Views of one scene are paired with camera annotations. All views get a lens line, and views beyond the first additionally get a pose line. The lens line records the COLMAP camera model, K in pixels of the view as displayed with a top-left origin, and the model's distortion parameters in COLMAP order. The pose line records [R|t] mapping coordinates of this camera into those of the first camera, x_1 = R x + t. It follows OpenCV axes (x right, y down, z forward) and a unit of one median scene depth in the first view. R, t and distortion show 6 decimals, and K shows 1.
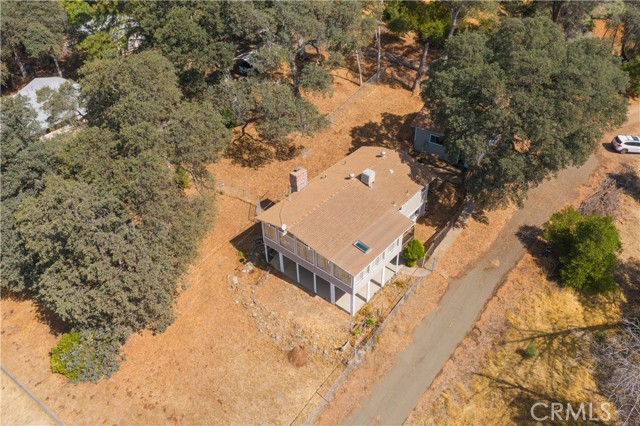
lens RADIAL K [[505.1, 0, 320.8], [0, 505.1, 209.0], [0, 0, 1]] dist [-0.005109, -0.005274]
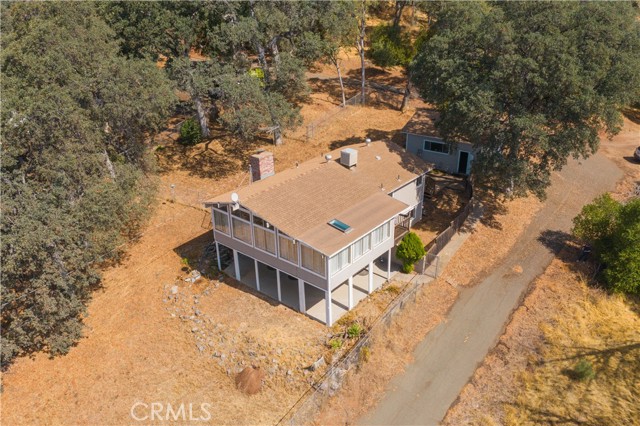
lens RADIAL K [[505.1, 0, 321.6], [0, 505.1, 216.3], [0, 0, 1]] dist [-0.005109, -0.005274]
pose [[0.999895, -0.003450, 0.014100, 0.040004], [0.006460, 0.975617, -0.219383, 0.204377], [-0.012999, 0.219451, 0.975537, 0.248858]]
